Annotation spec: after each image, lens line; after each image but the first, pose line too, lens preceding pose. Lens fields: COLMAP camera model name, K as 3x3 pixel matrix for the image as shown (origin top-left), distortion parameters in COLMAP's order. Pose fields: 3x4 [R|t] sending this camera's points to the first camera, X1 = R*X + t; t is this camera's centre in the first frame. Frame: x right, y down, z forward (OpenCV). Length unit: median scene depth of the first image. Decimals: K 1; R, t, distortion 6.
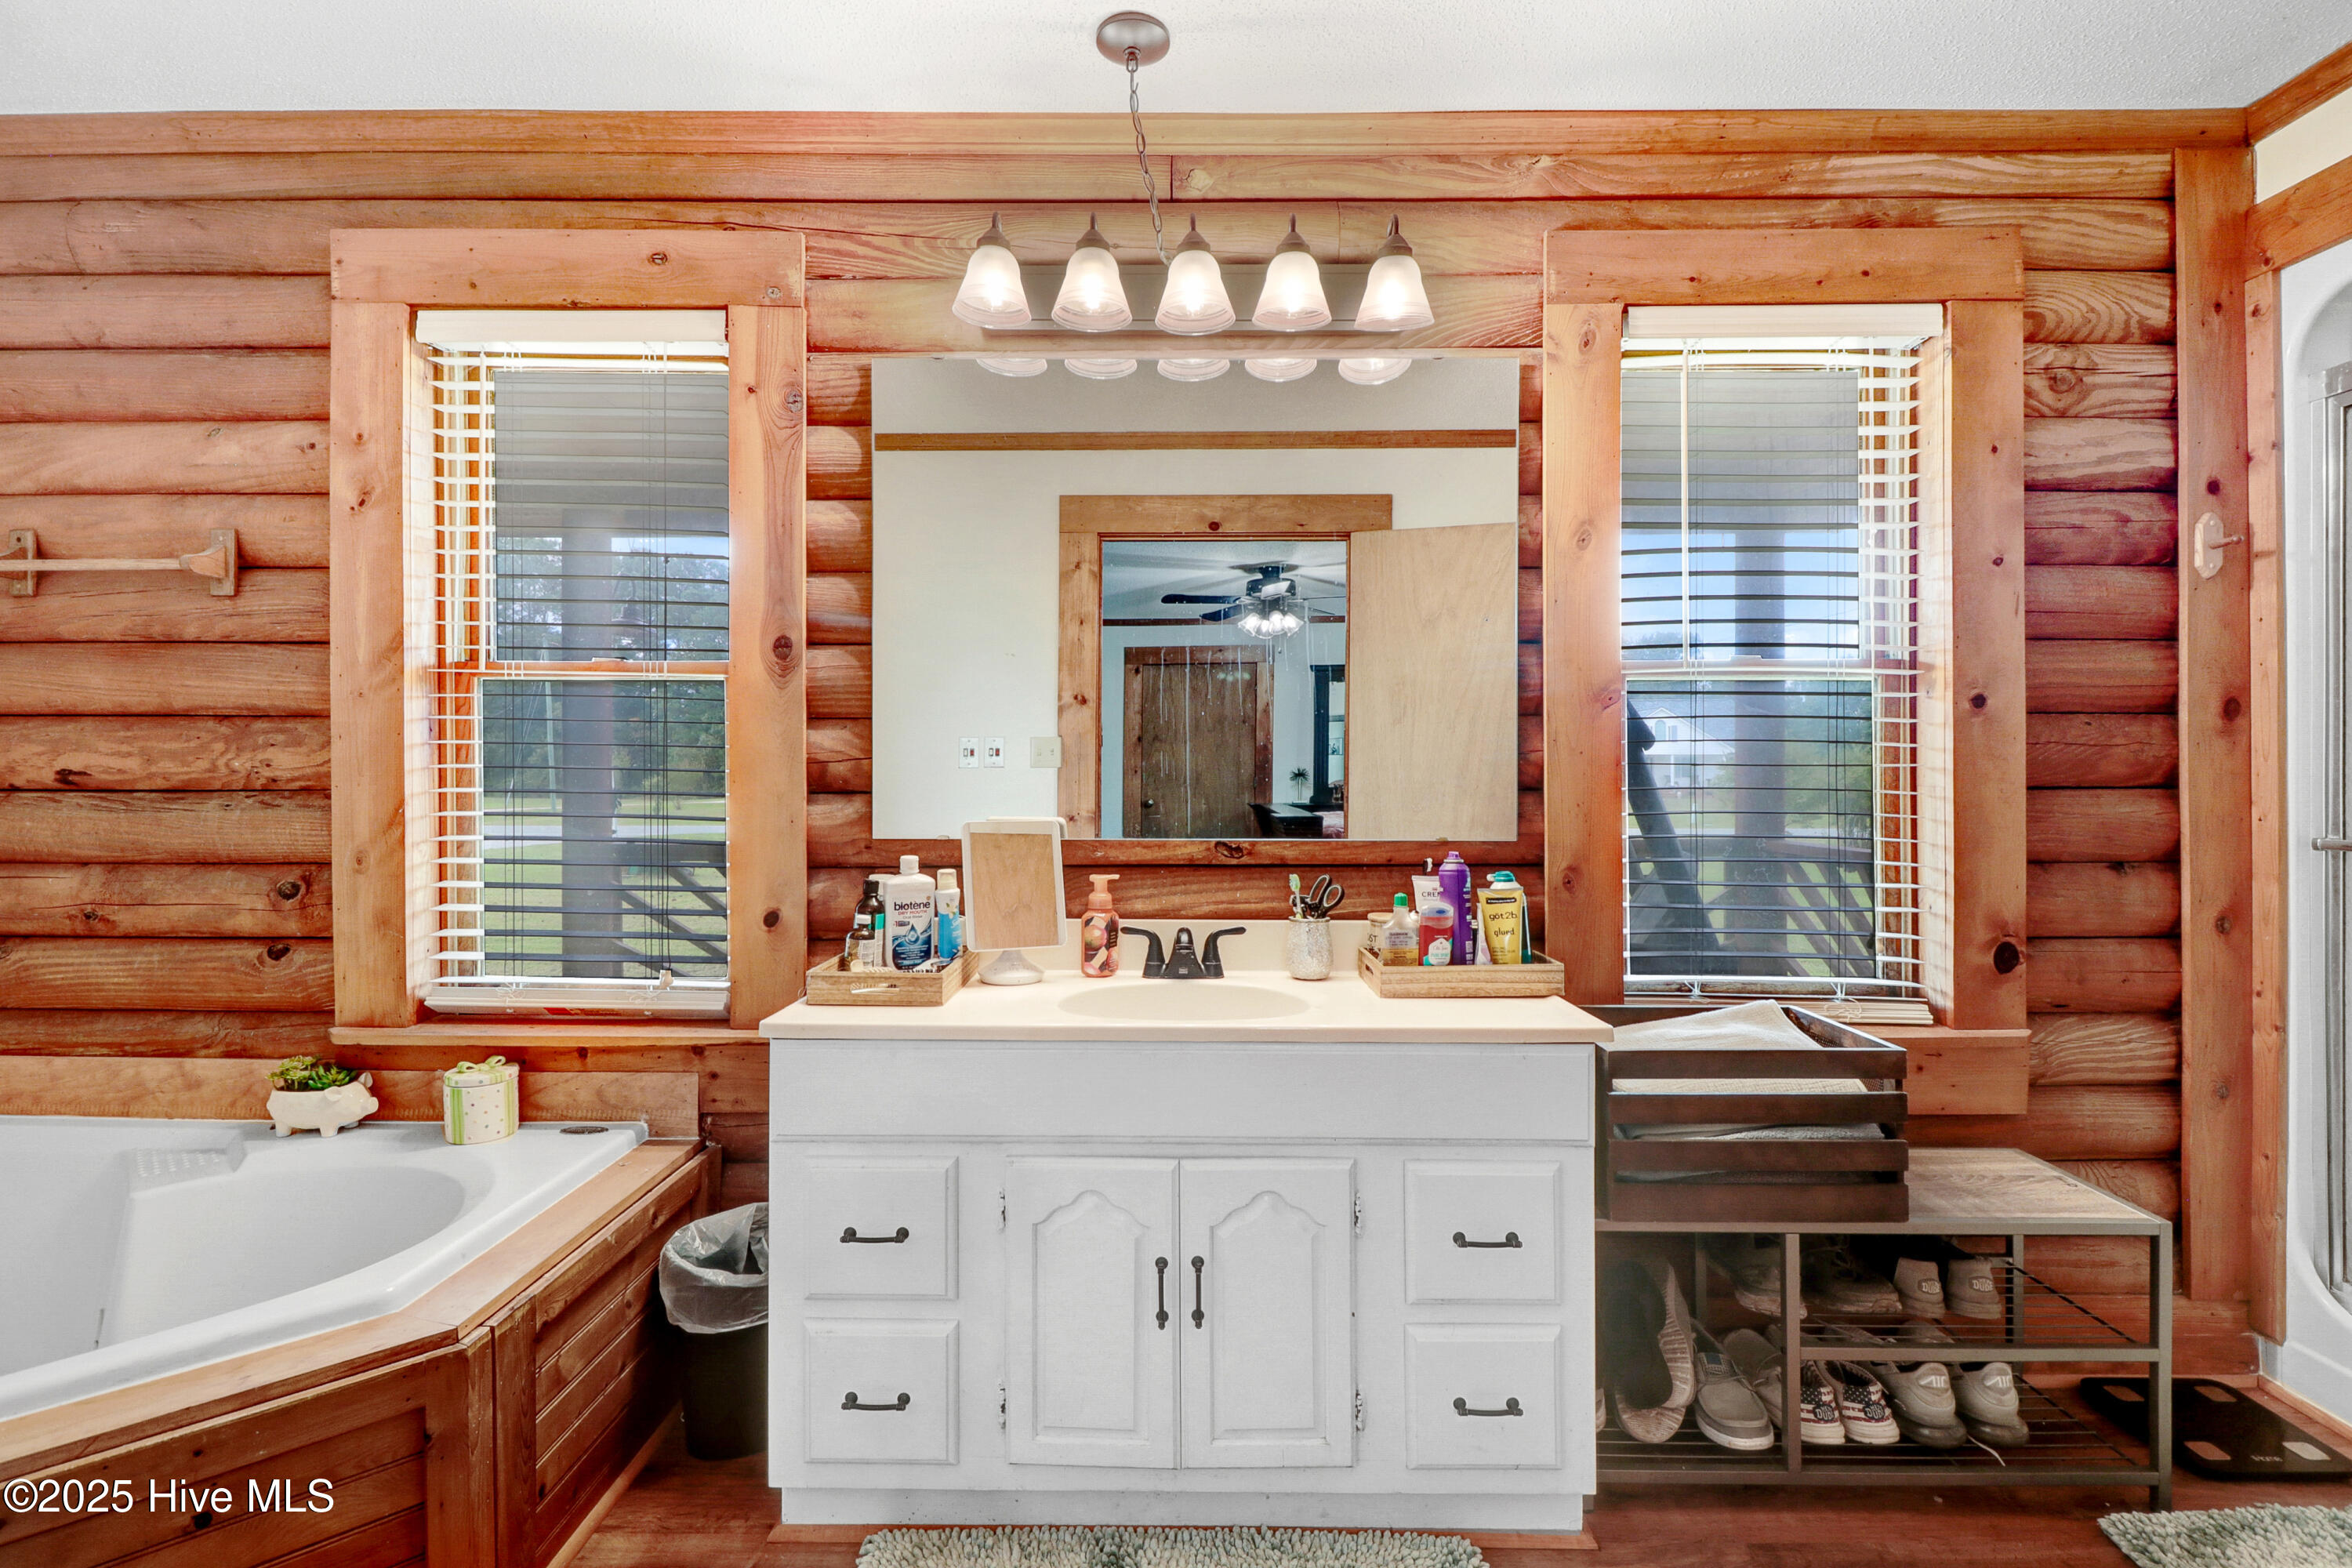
lens RADIAL K [[1039.0, 0, 1182.0], [0, 1039.0, 760.5], [0, 0, 1]] dist [0.000862, -0.000014]
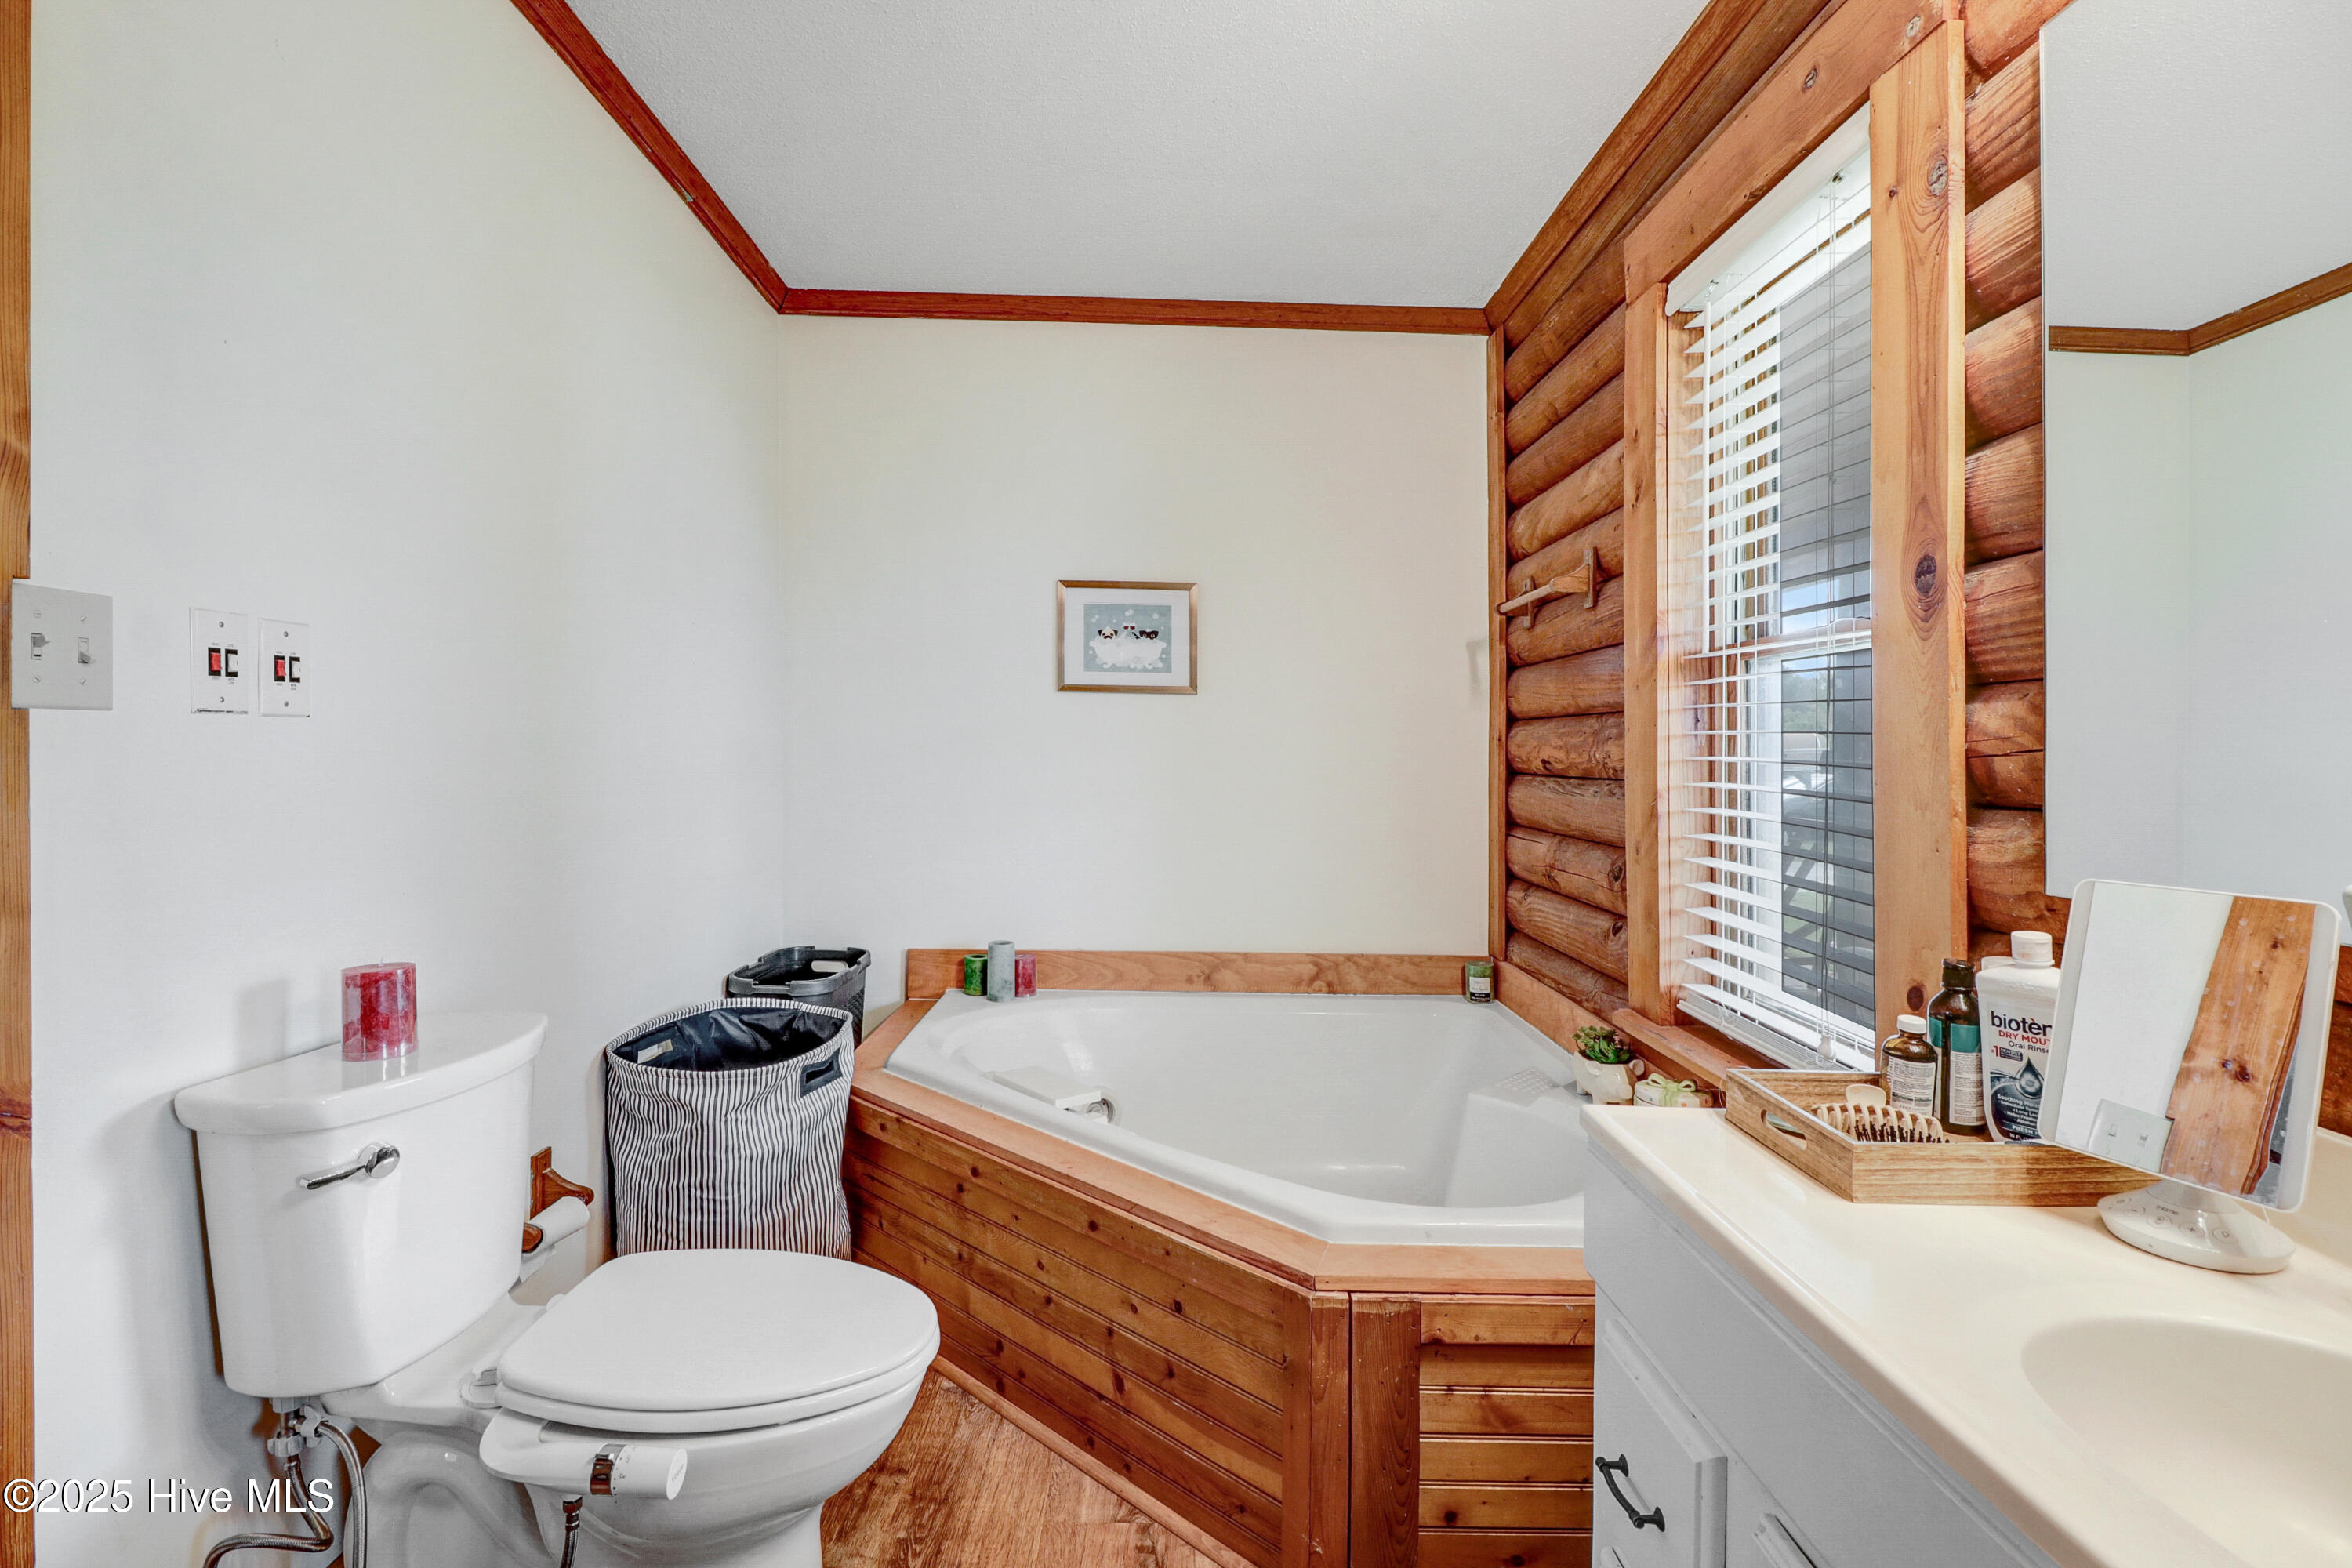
lens RADIAL K [[1110.7, 0, 1171.0], [0, 1110.7, 759.2], [0, 0, 1]] dist [-0.000653, -0.000212]
pose [[0.019134, 0.007408, -0.999789, 0.303217], [-0.000936, 0.999972, 0.007392, -0.000770], [0.999816, 0.000794, 0.019141, 0.557914]]
